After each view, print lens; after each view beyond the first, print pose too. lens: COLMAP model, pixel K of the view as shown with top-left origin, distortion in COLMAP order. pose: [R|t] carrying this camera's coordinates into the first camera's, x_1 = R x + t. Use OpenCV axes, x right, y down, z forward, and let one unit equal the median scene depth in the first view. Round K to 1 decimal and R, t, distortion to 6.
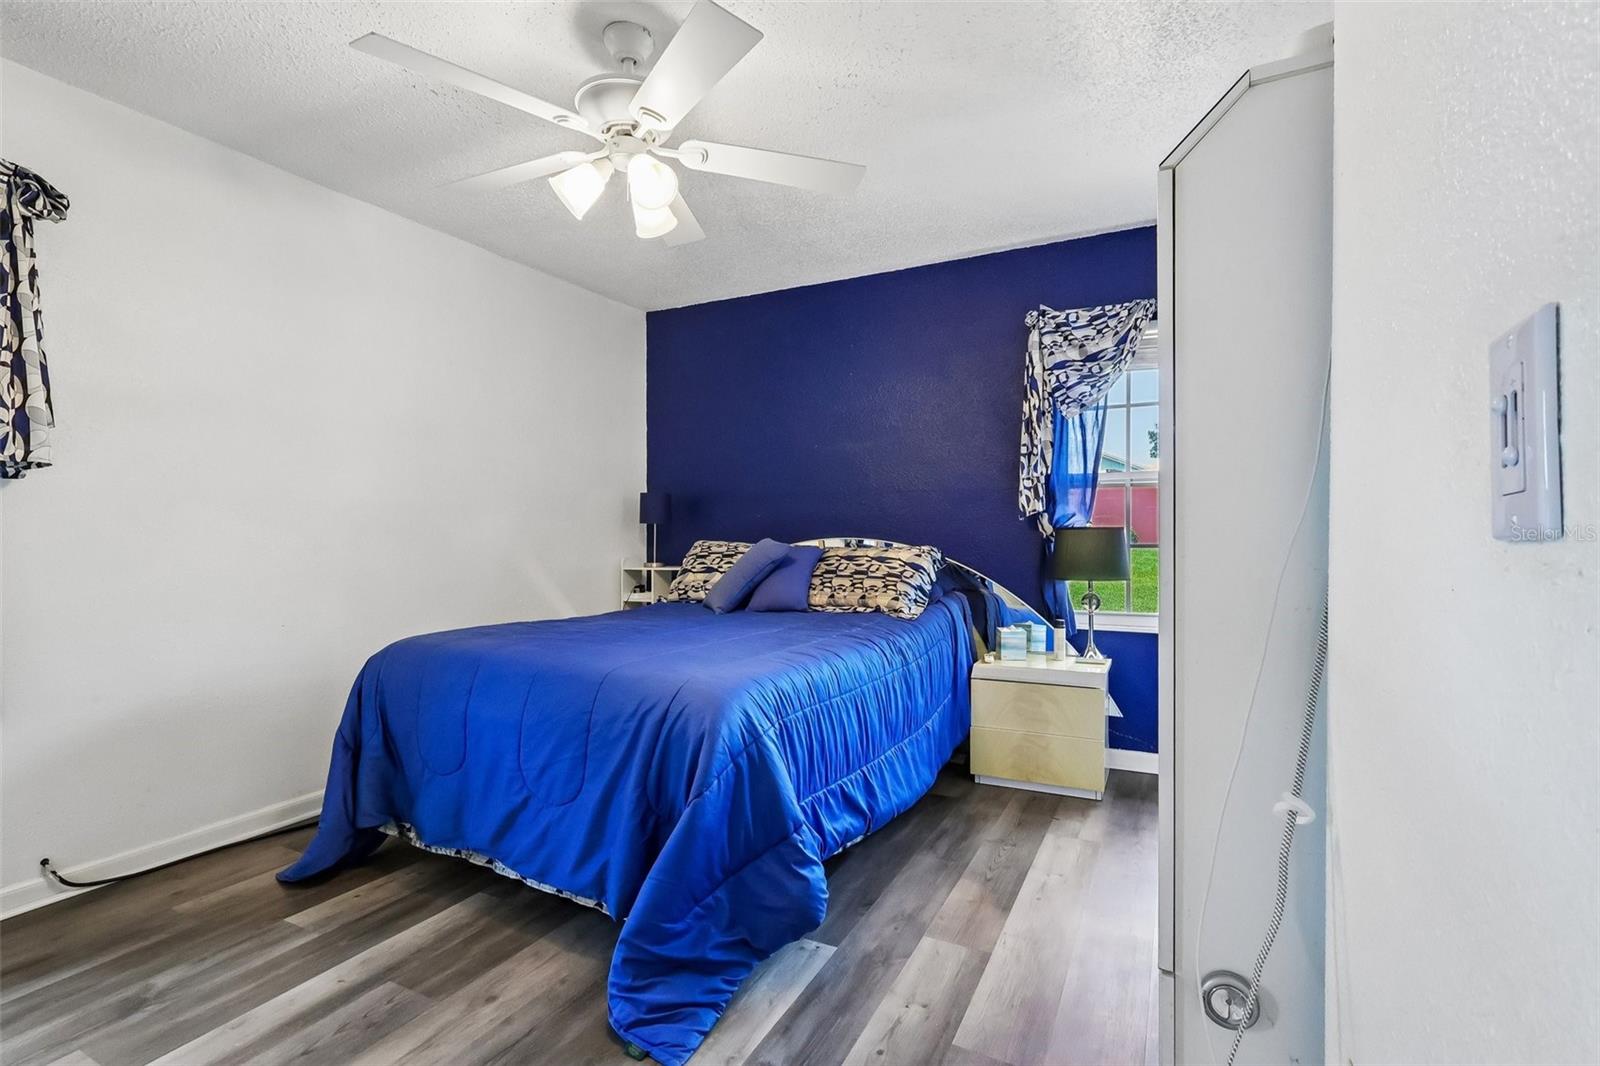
lens RADIAL K [[742.7, 0, 792.6], [0, 742.7, 533.4], [0, 0, 1]] dist [-0.003623, 0.002125]
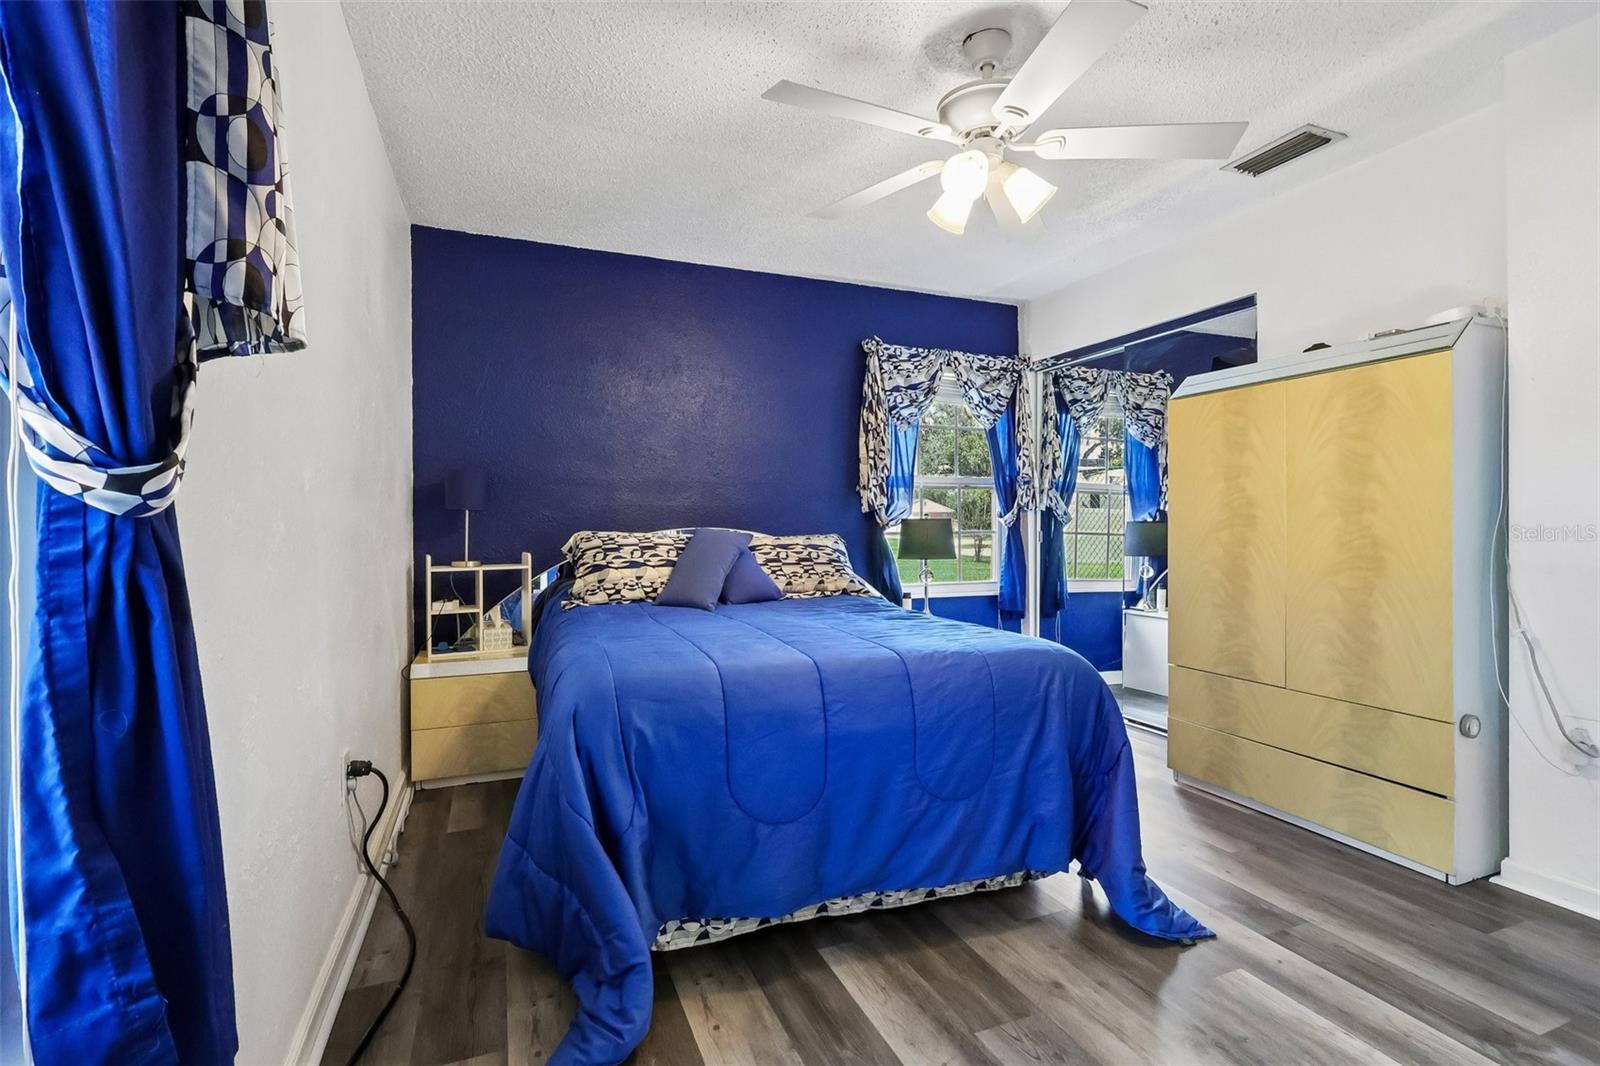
lens RADIAL K [[742.7, 0, 798.6], [0, 742.7, 530.6], [0, 0, 1]] dist [-0.003623, 0.002125]
pose [[0.651853, -0.004149, 0.758334, -0.710275], [0.000720, 0.999988, 0.004852, 0.006185], [-0.758345, -0.002617, 0.651849, 0.315661]]
